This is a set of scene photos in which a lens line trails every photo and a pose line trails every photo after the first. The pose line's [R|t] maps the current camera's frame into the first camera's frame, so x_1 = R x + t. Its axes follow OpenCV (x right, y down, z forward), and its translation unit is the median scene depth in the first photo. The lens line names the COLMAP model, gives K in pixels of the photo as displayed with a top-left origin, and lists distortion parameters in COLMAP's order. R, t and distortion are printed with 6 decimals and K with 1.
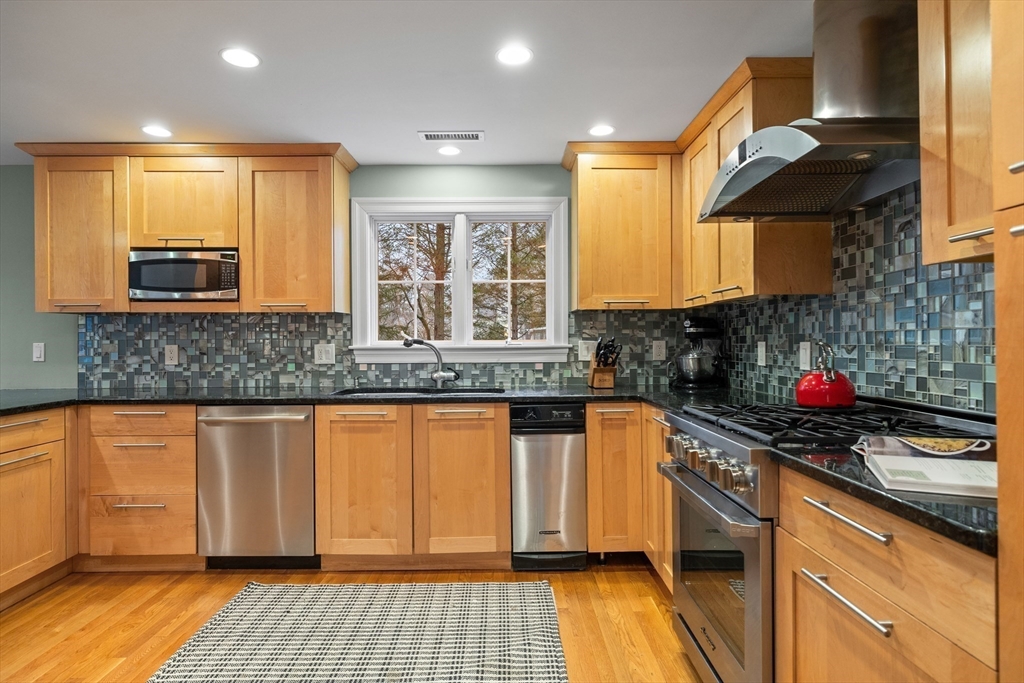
lens RADIAL K [[548.4, 0, 512.6], [0, 548.4, 338.4], [0, 0, 1]] dist [0.002366, 0.000101]
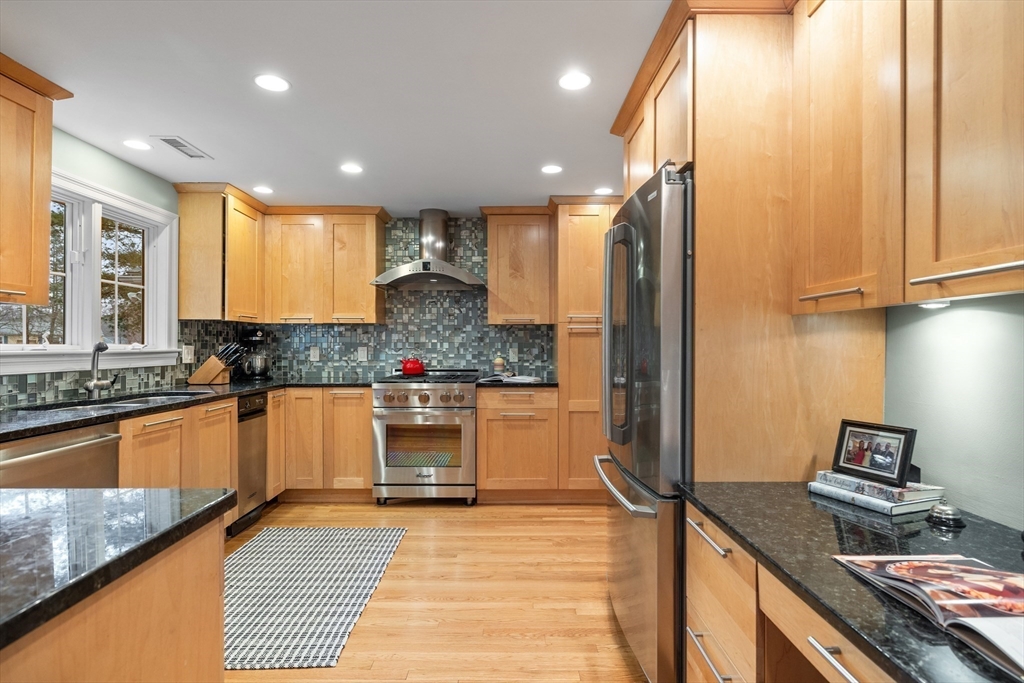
lens RADIAL K [[511.8, 0, 512.5], [0, 511.8, 344.4], [0, 0, 1]] dist [-0.004986, 0.000172]
pose [[0.008810, 0.006878, 0.999938, -0.926122], [-0.005211, 0.999963, -0.006832, 0.005328], [-0.999948, -0.005151, 0.008845, 0.314965]]
